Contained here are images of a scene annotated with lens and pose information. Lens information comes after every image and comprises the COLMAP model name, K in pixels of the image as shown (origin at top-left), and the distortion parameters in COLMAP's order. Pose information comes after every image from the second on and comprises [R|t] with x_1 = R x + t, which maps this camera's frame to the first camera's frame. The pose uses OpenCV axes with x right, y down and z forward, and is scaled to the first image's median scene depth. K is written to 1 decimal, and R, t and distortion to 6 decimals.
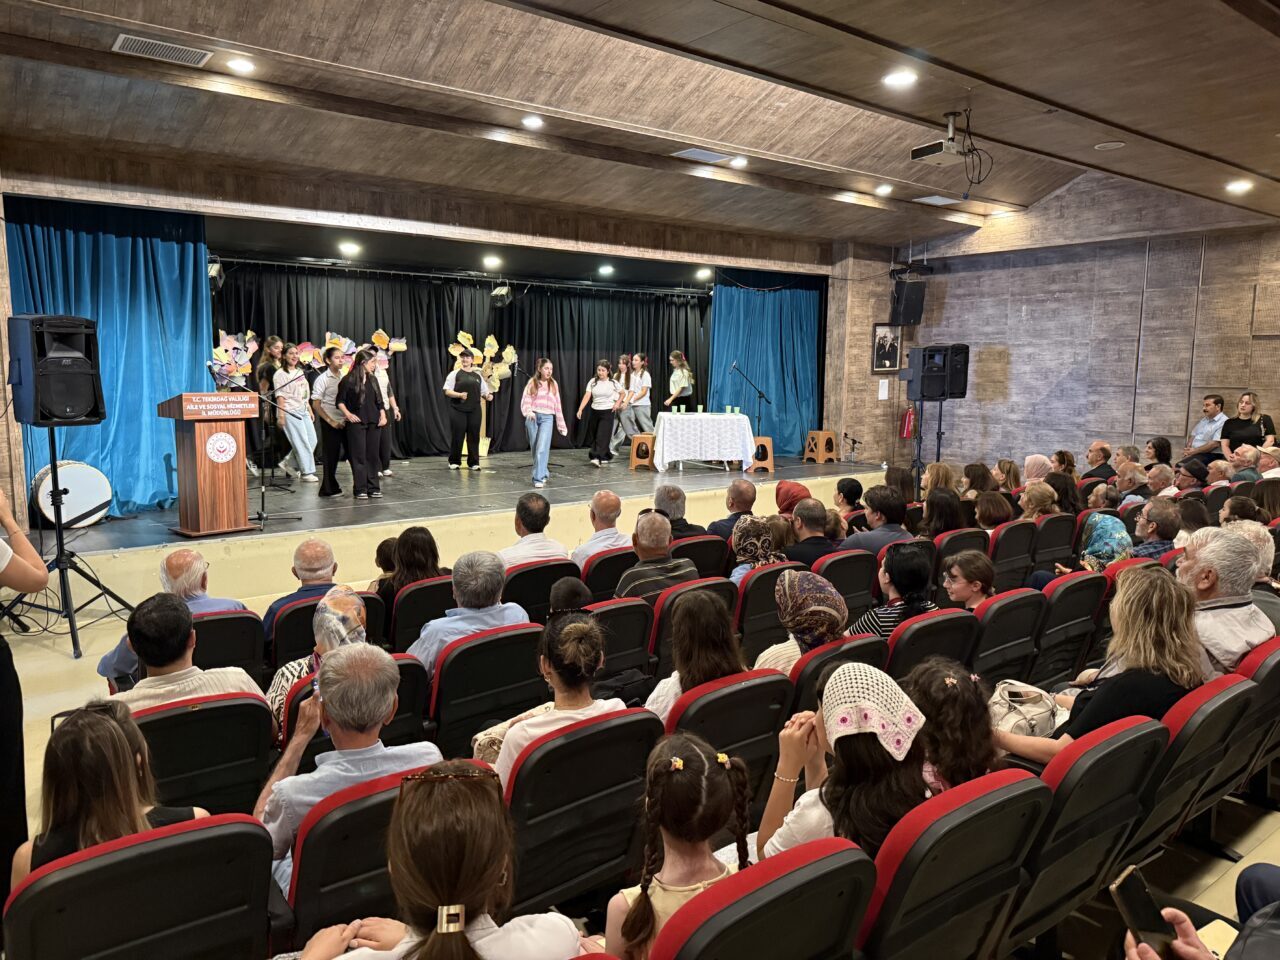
lens RADIAL K [[899.4, 0, 640.0], [0, 899.4, 480.0], [0, 0, 1]] dist [0.145879, -0.270827]
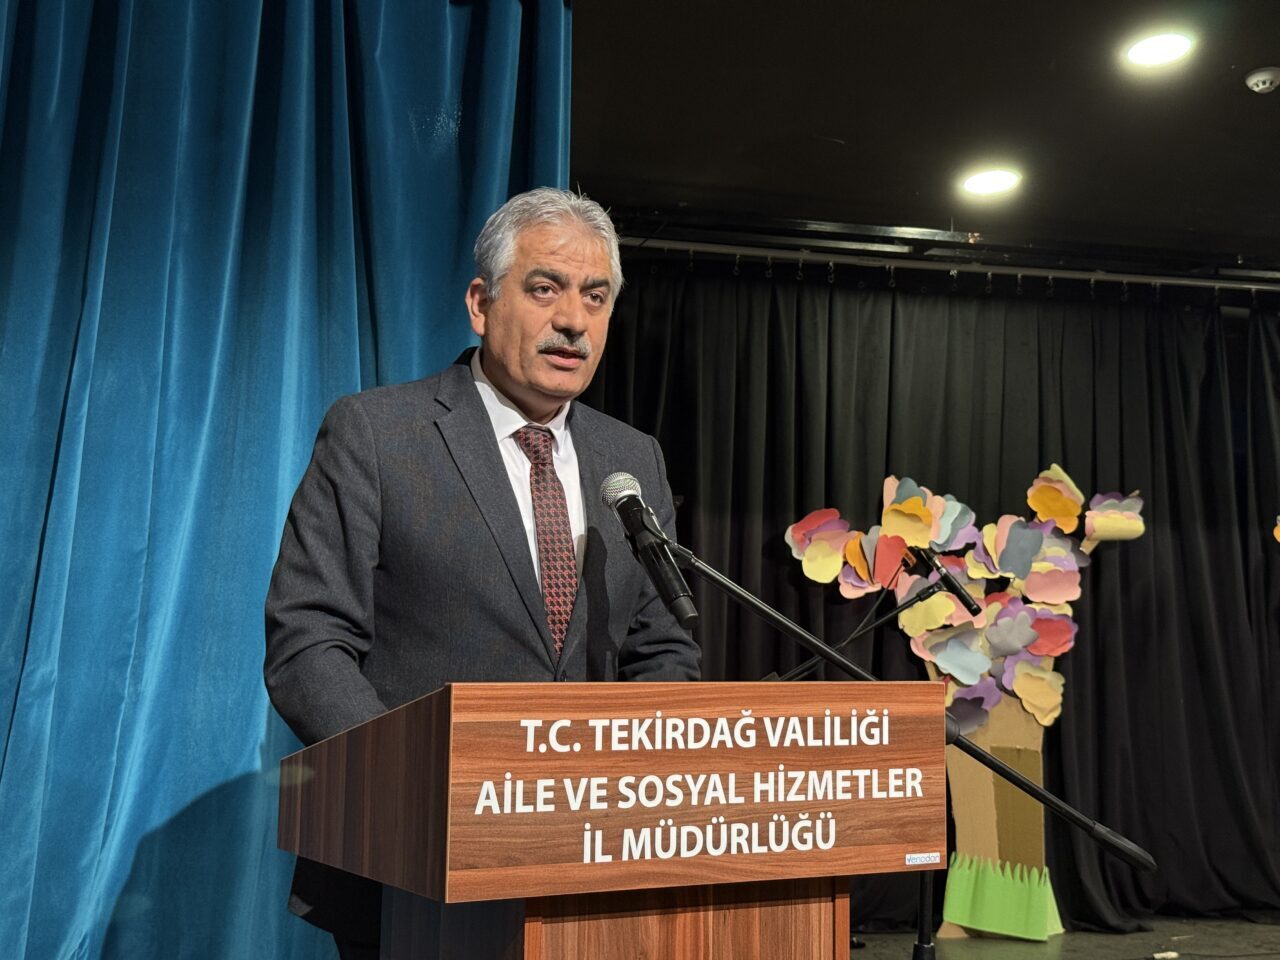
lens RADIAL K [[1801.5, 0, 640.0], [0, 1801.5, 480.0], [0, 0, 1]] dist [0.220079, -0.706687]
pose [[0.941201, -0.027073, -0.336760, -0.235429], [-0.043167, 0.978977, -0.199352, -0.044368], [0.335077, 0.202167, 0.920246, 0.467169]]
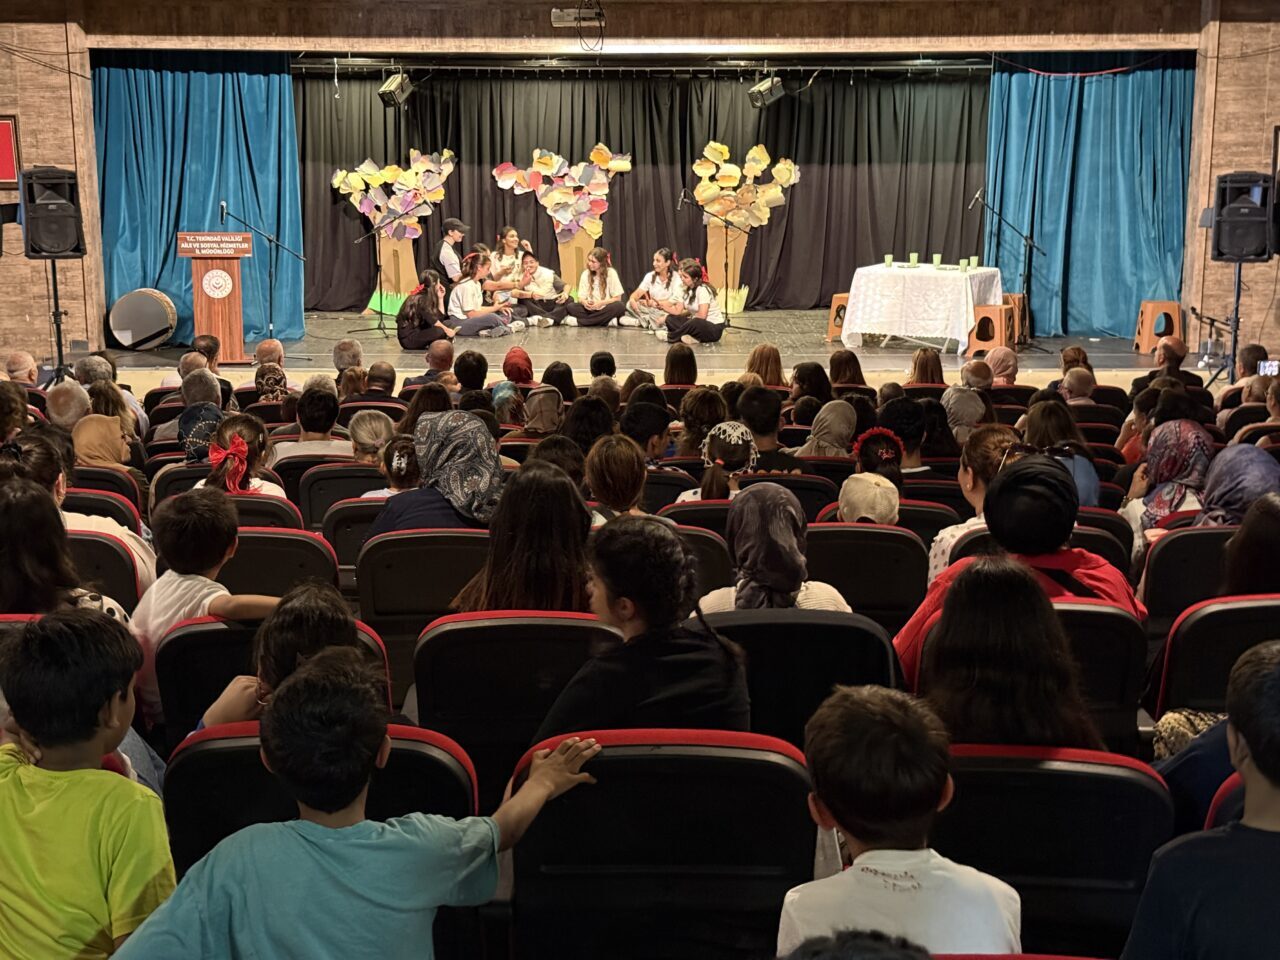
lens RADIAL K [[1801.5, 0, 640.0], [0, 1801.5, 480.0], [0, 0, 1]] dist [0.220079, -0.706687]
pose [[0.793637, 0.110889, -0.598200, 0.776603], [-0.071468, 0.993434, 0.089337, -0.020842], [0.604179, -0.028149, 0.796352, -0.256348]]
